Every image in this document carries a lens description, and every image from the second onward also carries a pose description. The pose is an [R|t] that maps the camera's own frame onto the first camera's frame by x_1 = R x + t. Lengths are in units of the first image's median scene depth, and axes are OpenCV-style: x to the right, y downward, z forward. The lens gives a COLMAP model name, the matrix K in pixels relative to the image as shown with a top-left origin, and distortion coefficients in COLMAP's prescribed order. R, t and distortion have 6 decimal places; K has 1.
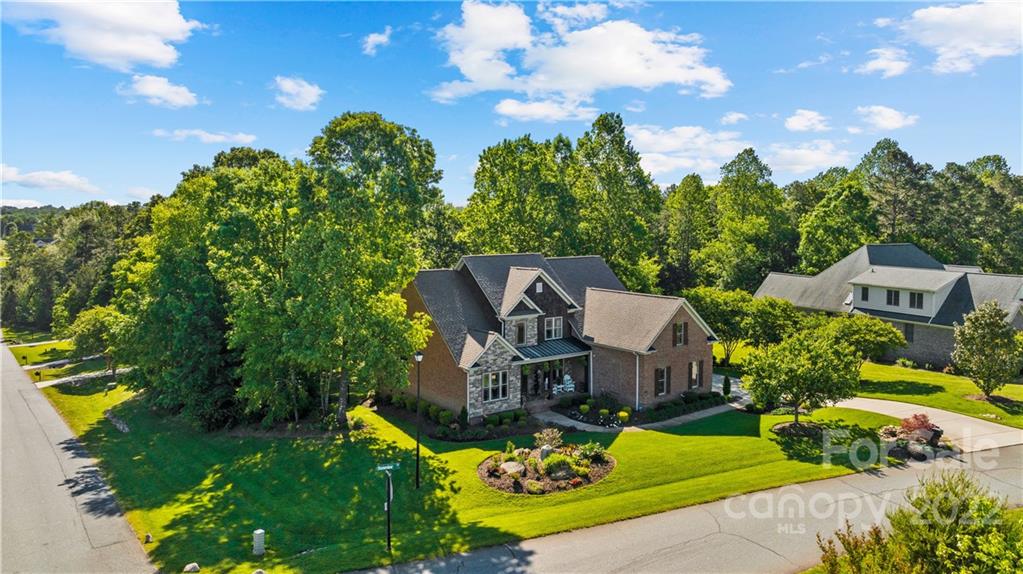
lens RADIAL K [[711.7, 0, 512.4], [0, 711.7, 284.7], [0, 0, 1]] dist [-0.014120, 0.003872]
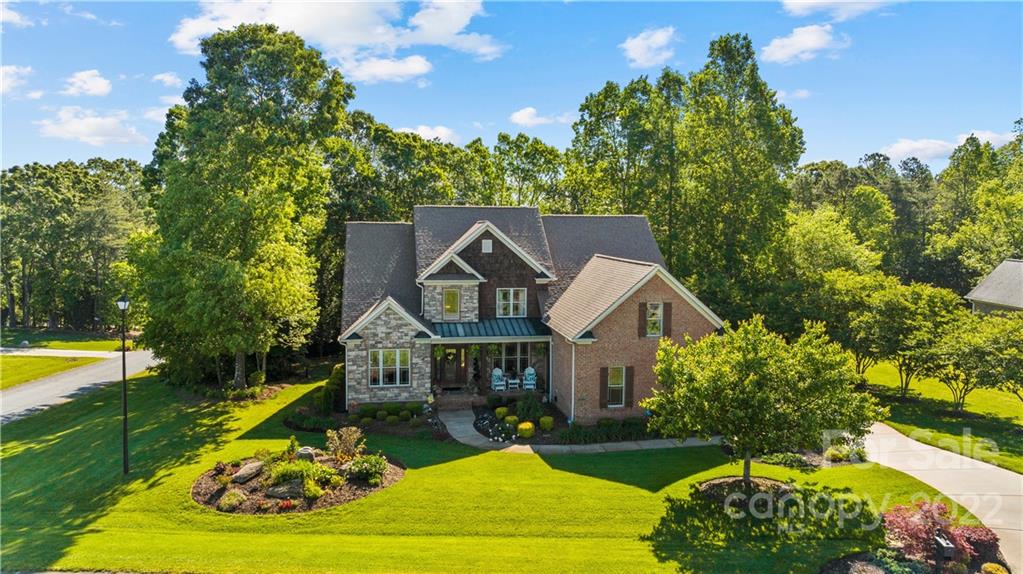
lens RADIAL K [[711.7, 0, 510.8], [0, 711.7, 288.2], [0, 0, 1]] dist [-0.014120, 0.003872]
pose [[0.894967, 0.050247, -0.443293, 0.417729], [-0.048822, 0.998700, 0.014636, 0.038076], [0.443452, 0.008543, 0.896257, 0.358972]]
